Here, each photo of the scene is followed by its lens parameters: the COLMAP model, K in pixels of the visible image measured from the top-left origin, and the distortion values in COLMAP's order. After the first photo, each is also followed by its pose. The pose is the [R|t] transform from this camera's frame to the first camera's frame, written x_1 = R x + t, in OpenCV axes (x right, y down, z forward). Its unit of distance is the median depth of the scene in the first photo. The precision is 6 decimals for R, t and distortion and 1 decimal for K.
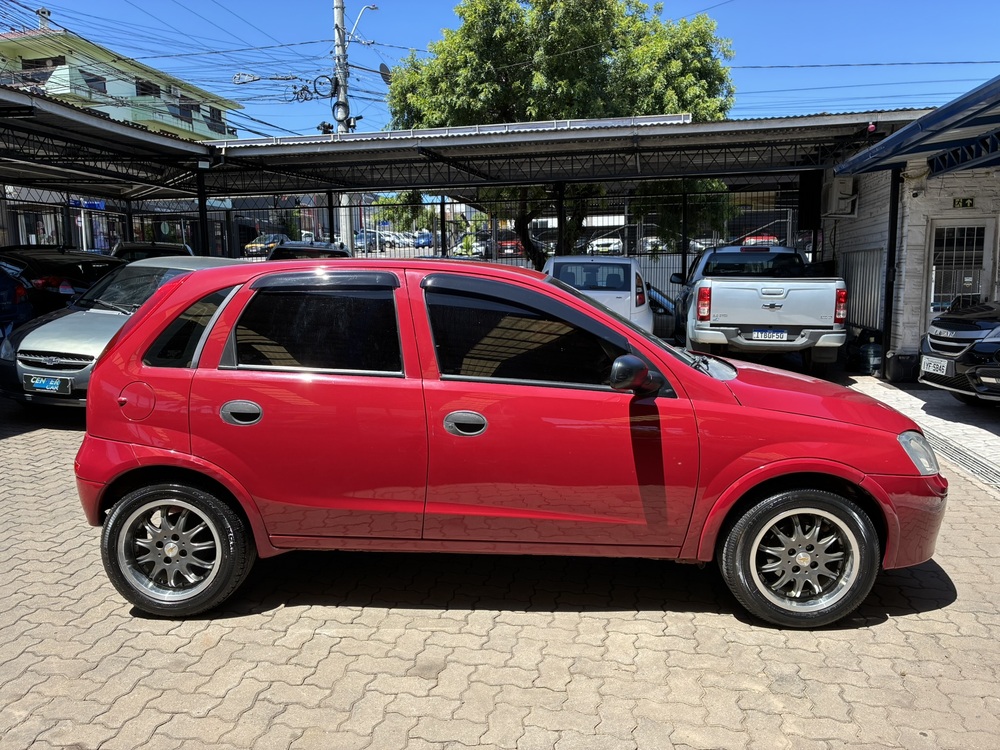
lens RADIAL K [[759.4, 0, 497.3], [0, 759.4, 364.4], [0, 0, 1]] dist [0.065933, -0.079138]
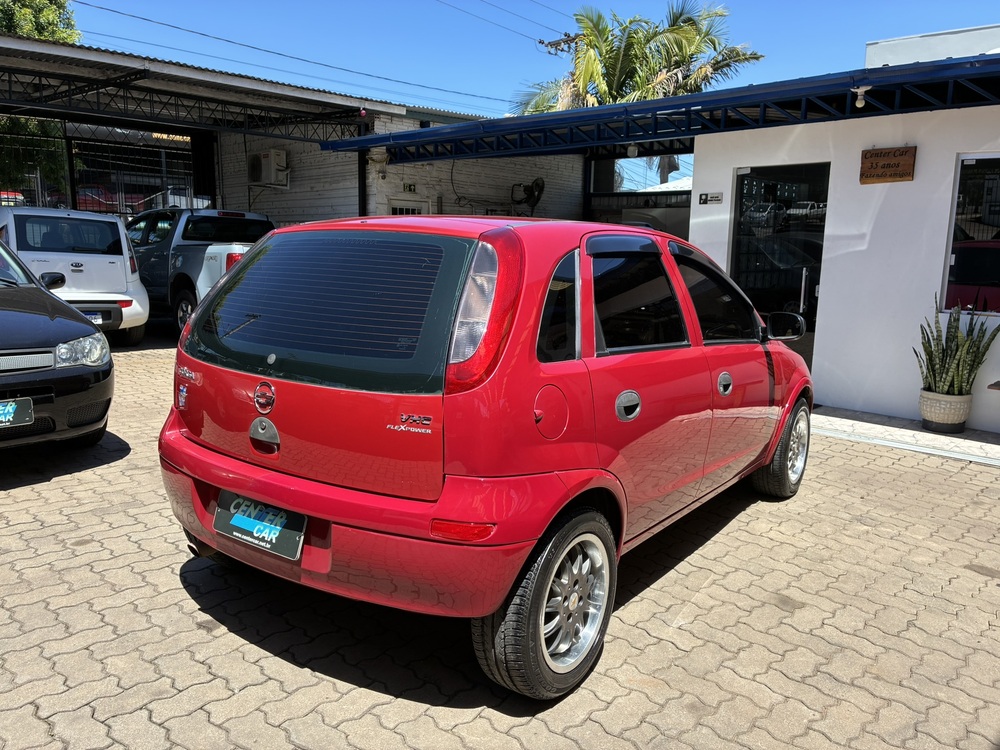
lens RADIAL K [[759.4, 0, 497.3], [0, 759.4, 364.4], [0, 0, 1]] dist [0.065933, -0.079138]
pose [[0.549596, -0.105072, 0.828797, -1.045999], [0.068068, 0.994393, 0.080929, -0.055265], [-0.832653, 0.011937, 0.553667, 0.630708]]
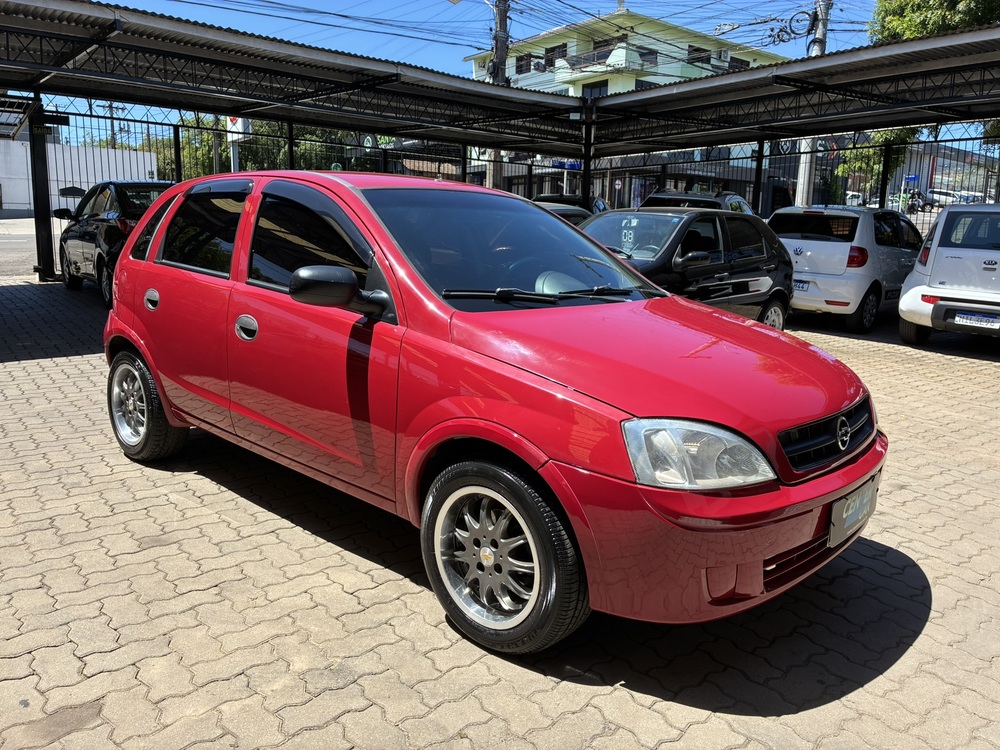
lens RADIAL K [[759.4, 0, 497.3], [0, 759.4, 364.4], [0, 0, 1]] dist [0.065933, -0.079138]
pose [[0.758252, 0.136990, -0.637407, 0.811342], [-0.108756, 0.990554, 0.083512, 0.005056], [0.642826, 0.005999, 0.765989, 0.412656]]
